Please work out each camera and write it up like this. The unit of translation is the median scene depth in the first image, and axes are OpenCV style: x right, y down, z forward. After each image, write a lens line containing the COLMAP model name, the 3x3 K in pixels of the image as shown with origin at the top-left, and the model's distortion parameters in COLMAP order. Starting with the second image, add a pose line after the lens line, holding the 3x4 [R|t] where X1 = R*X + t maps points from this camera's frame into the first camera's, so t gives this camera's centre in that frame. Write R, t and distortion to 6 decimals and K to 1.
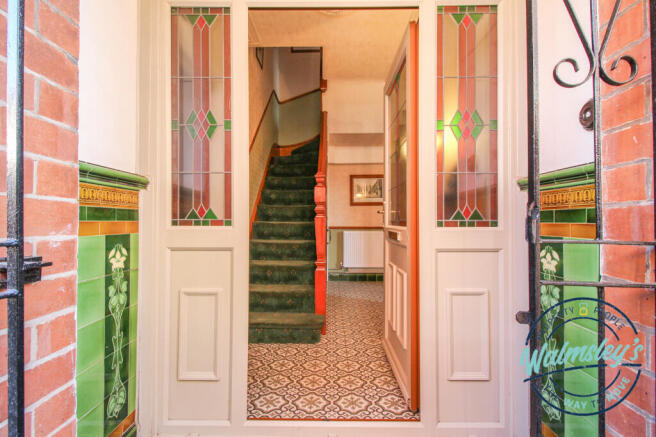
lens RADIAL K [[333.1, 0, 327.2], [0, 333.1, 219.6], [0, 0, 1]] dist [-0.010075, -0.004376]
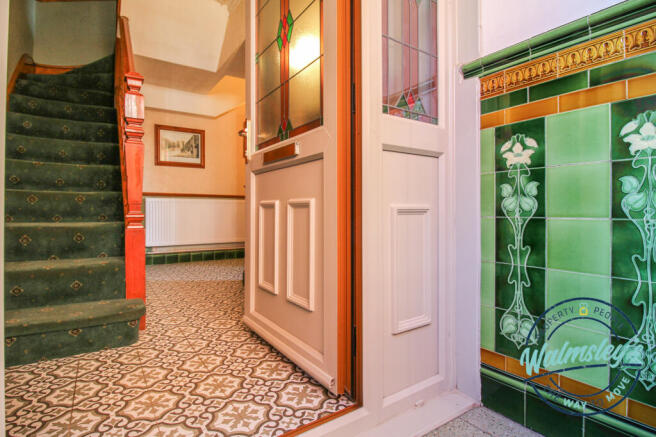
lens RADIAL K [[333.1, 0, 327.2], [0, 333.1, 212.8], [0, 0, 1]] dist [-0.010075, -0.004376]
pose [[0.817503, -0.003954, 0.575911, -0.090401], [0.004541, 0.999990, 0.000420, 0.131919], [-0.575907, 0.002272, 0.817512, 0.295114]]
